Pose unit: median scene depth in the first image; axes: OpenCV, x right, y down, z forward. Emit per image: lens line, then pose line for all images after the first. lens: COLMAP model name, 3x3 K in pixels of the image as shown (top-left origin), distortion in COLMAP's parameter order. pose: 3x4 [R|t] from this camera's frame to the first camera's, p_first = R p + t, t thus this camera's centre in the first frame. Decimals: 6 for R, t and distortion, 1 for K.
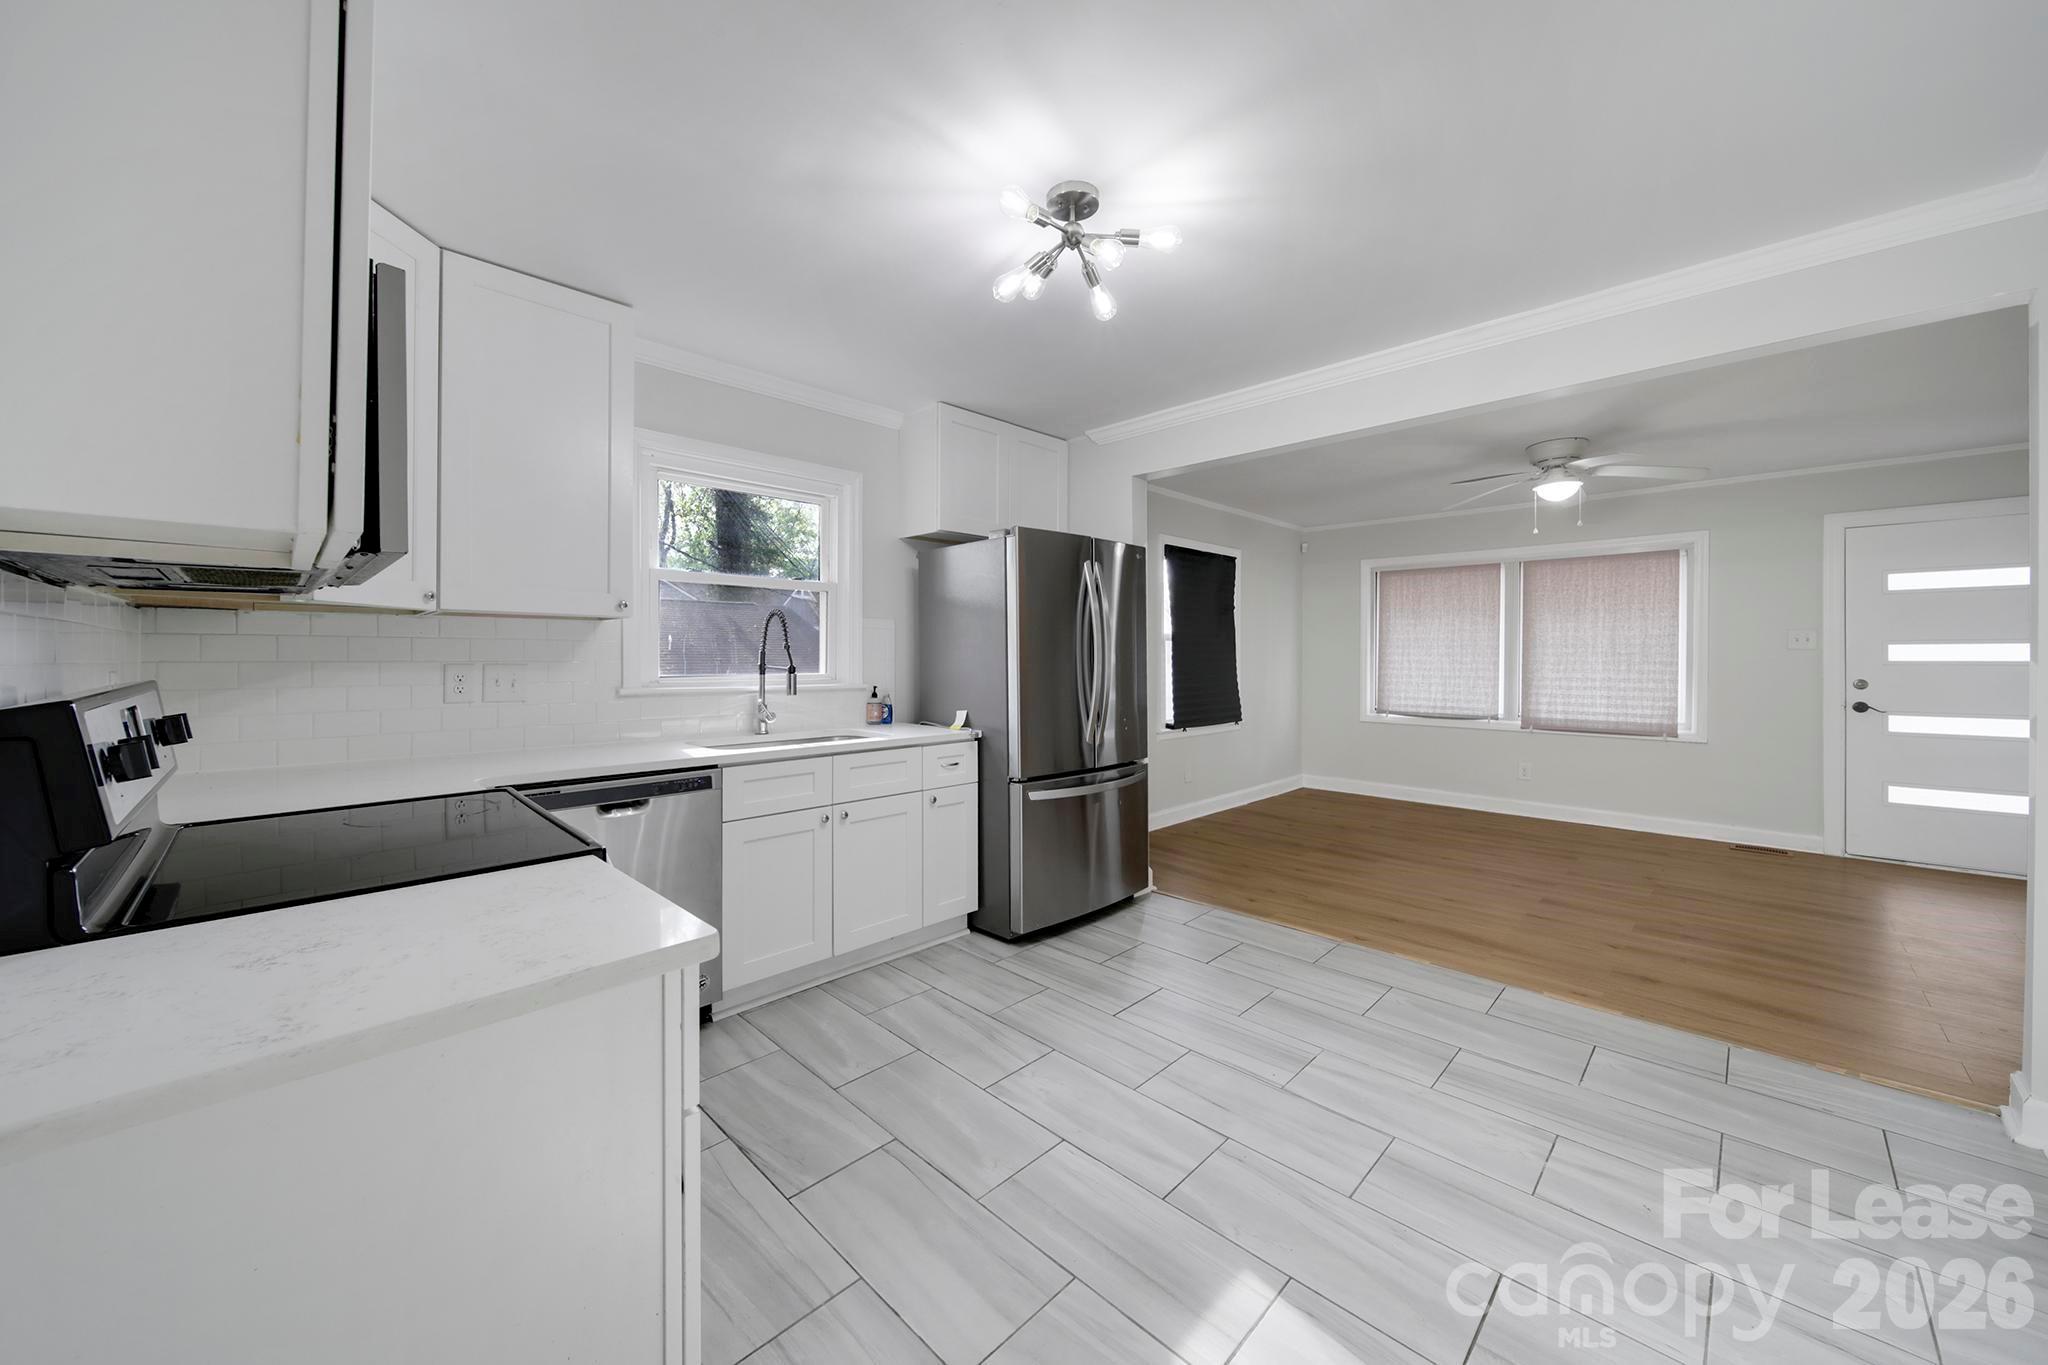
lens RADIAL K [[736.8, 0, 1001.2], [0, 736.8, 647.1], [0, 0, 1]] dist [0.001656, -0.001640]
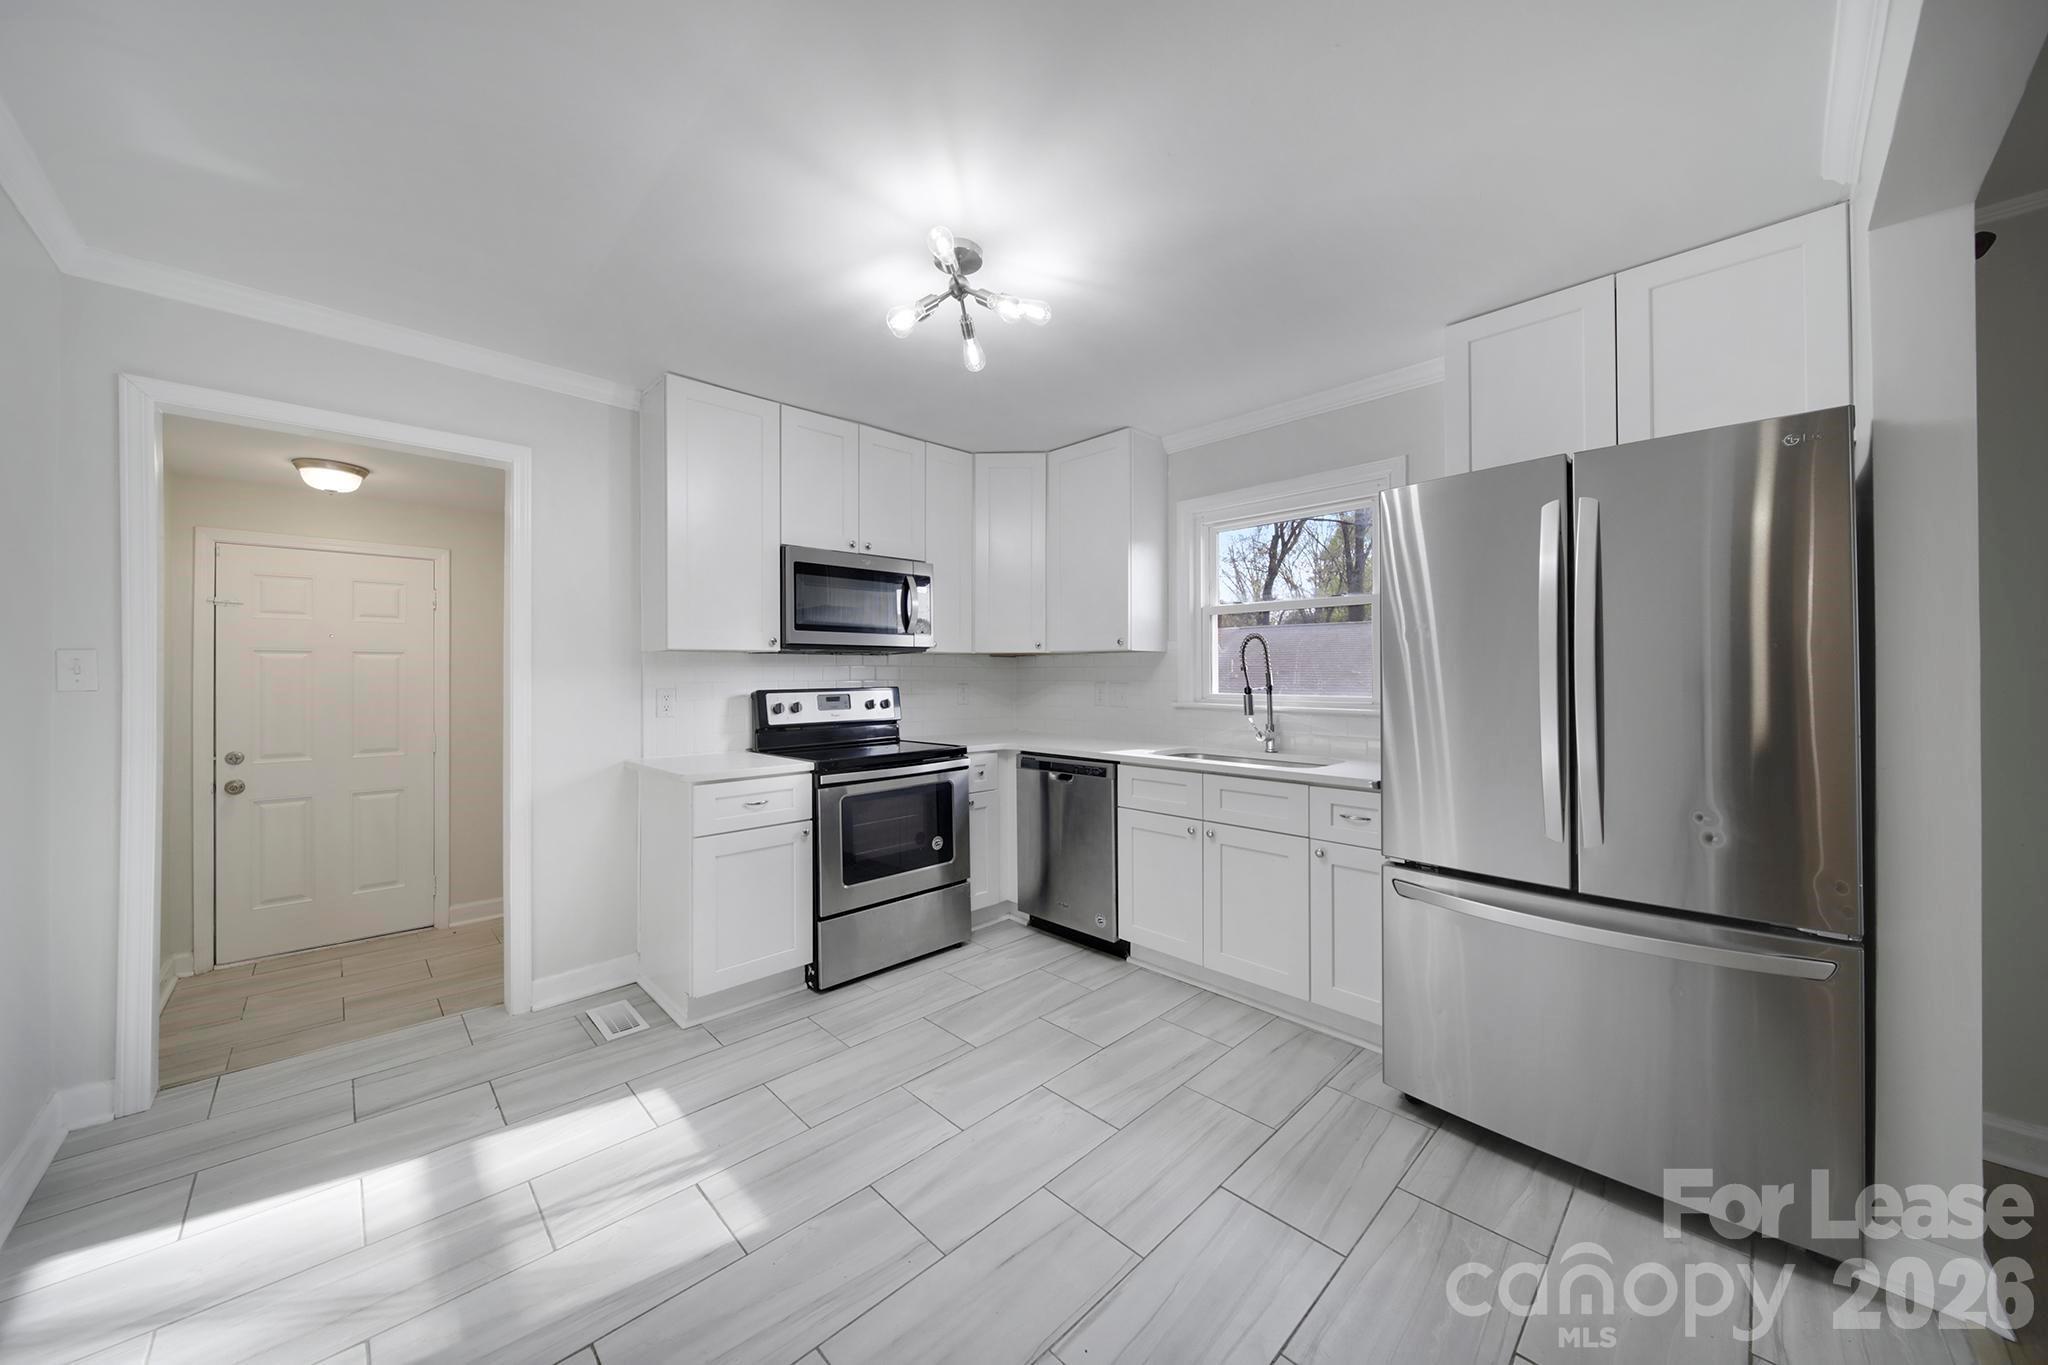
lens RADIAL K [[736.8, 0, 1066.2], [0, 736.8, 670.2], [0, 0, 1]] dist [0.001656, -0.001640]
pose [[0.011526, -0.010075, -0.999883, 0.595806], [0.012817, 0.999869, -0.009927, 0.007502], [0.999851, -0.012701, 0.011653, 0.588124]]
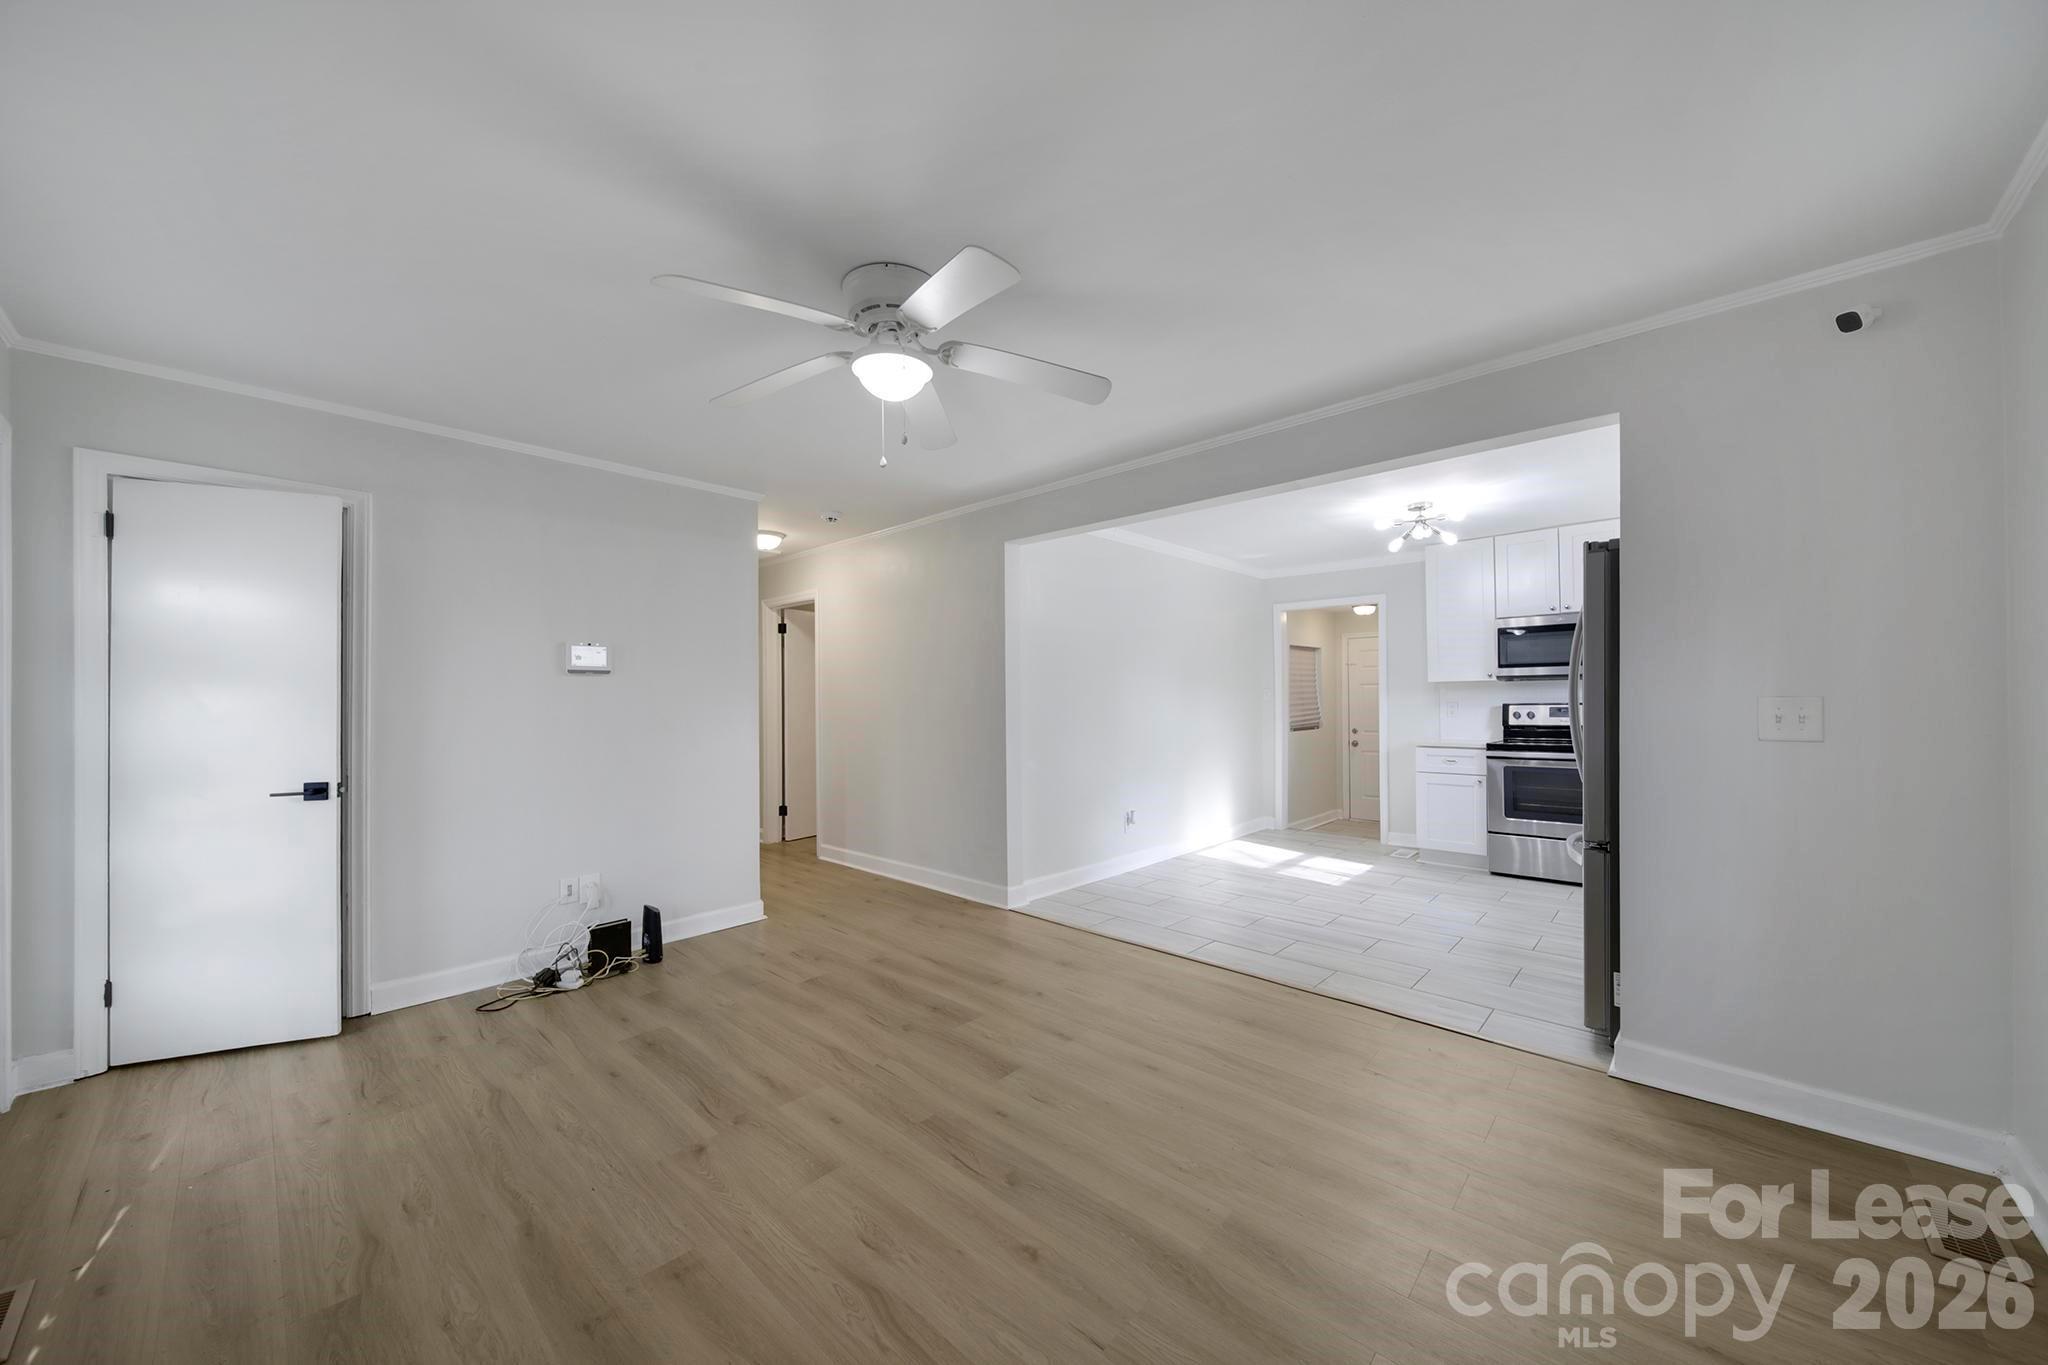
lens RADIAL K [[736.8, 0, 975.6], [0, 736.8, 701.1], [0, 0, 1]] dist [0.001656, -0.001640]
pose [[-0.999903, 0.003518, -0.013470, 0.790152], [0.003623, 0.999963, -0.007773, 0.020998], [0.013442, -0.007821, -0.999879, 1.696539]]
